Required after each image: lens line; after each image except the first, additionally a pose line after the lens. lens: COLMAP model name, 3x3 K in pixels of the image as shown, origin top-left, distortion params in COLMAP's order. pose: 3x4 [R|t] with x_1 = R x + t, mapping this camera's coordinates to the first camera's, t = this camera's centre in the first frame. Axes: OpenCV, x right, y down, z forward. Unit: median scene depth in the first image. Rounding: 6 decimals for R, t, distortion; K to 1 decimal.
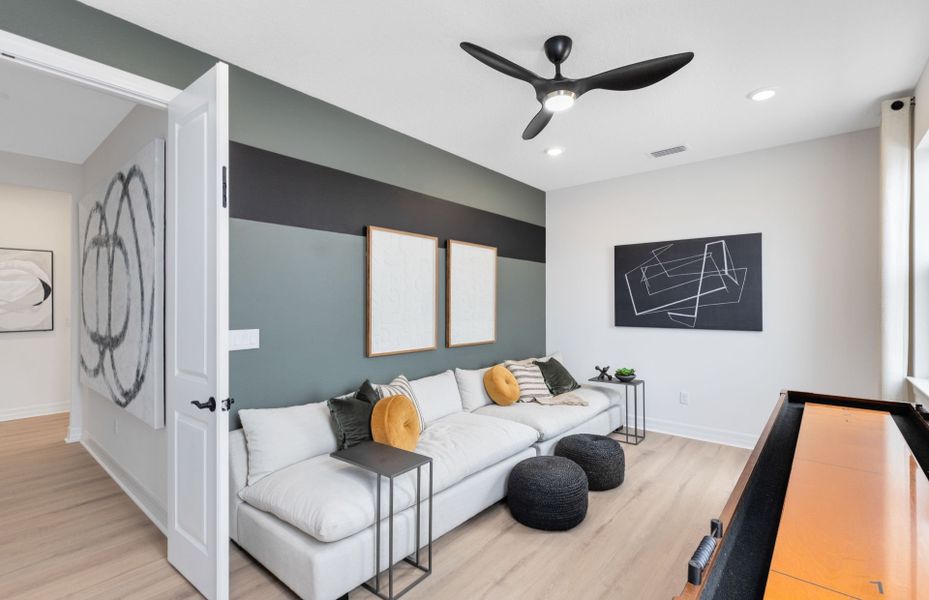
lens RADIAL K [[426.8, 0, 467.7], [0, 426.8, 300.3], [0, 0, 1]] dist [0.003038, 0.000982]
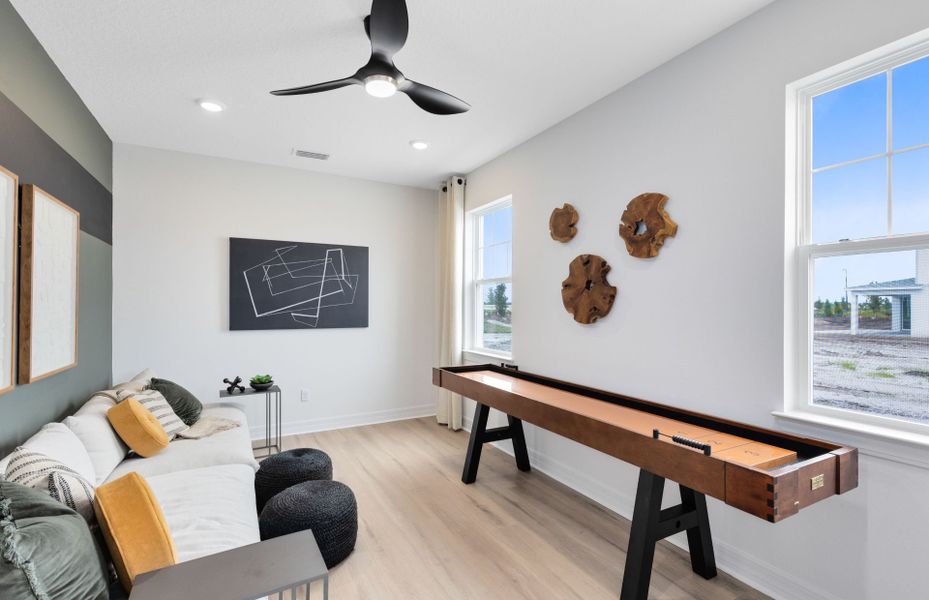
lens RADIAL K [[426.8, 0, 466.8], [0, 426.8, 304.8], [0, 0, 1]] dist [0.003038, 0.000982]
pose [[0.365707, 0.002360, 0.930727, -0.323788], [-0.012194, 0.999923, 0.002256, 0.001612], [-0.930650, -0.012174, 0.365708, 0.264682]]
